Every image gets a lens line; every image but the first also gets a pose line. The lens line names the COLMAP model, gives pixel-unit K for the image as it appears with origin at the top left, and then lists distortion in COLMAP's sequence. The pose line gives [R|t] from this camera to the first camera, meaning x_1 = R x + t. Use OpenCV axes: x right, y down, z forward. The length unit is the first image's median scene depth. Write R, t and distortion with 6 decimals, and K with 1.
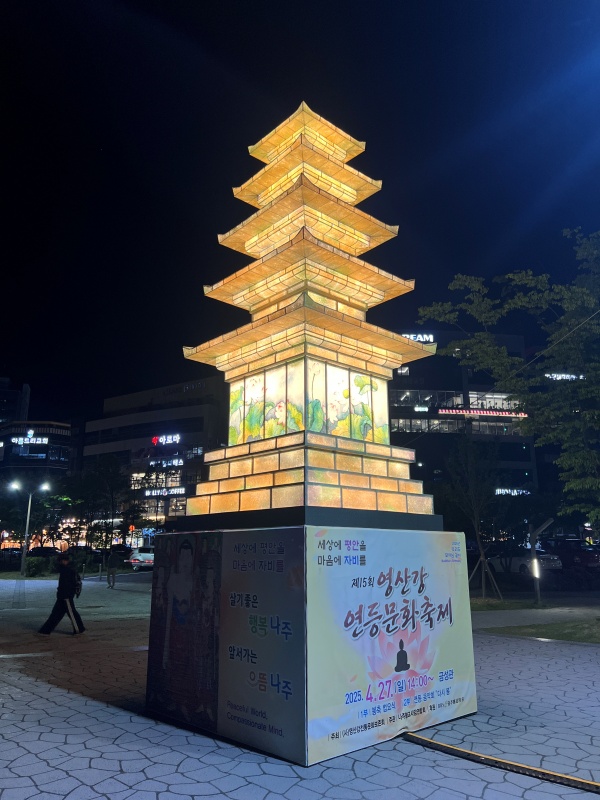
lens RADIAL K [[601.7, 0, 300.0], [0, 601.7, 400.0], [0, 0, 1]] dist [0.060349, -0.075566]
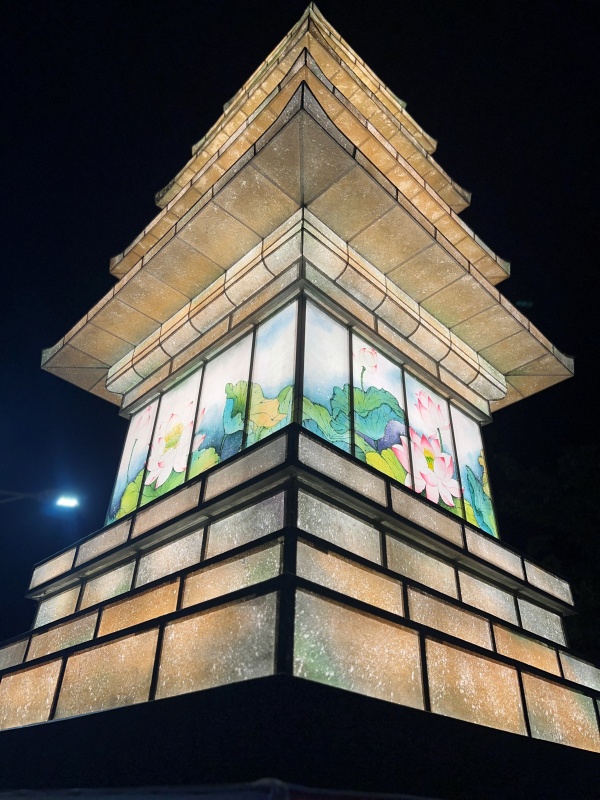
lens RADIAL K [[601.7, 0, 300.0], [0, 601.7, 400.0], [0, 0, 1]] dist [0.060349, -0.075566]
pose [[0.999378, 0.034945, 0.004774, 0.008579], [-0.030619, 0.926796, -0.374314, 0.142285], [-0.017505, 0.373935, 0.927290, 0.652153]]
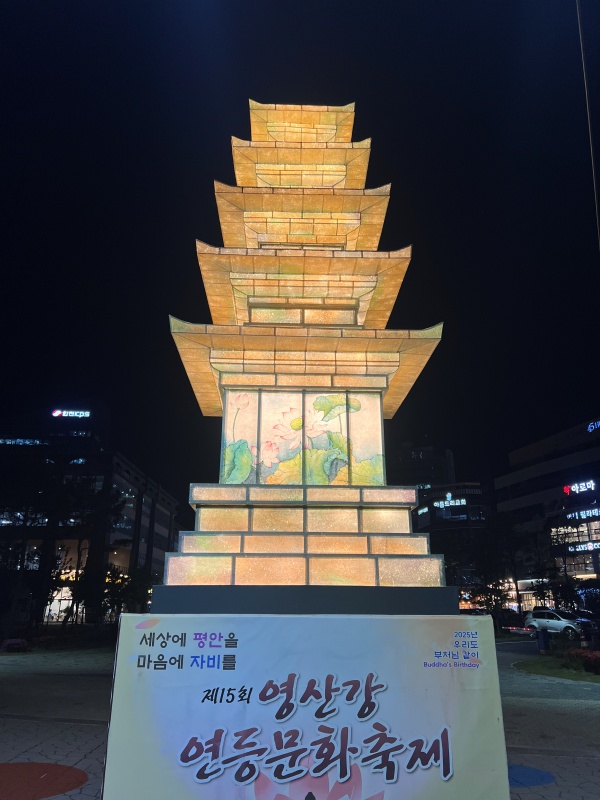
lens RADIAL K [[601.7, 0, 300.0], [0, 601.7, 400.0], [0, 0, 1]] dist [0.060349, -0.075566]
pose [[0.762028, -0.210560, -0.612354, 0.572512], [0.153714, 0.977446, -0.144814, 0.072526], [0.629035, 0.016225, 0.777207, 0.435331]]
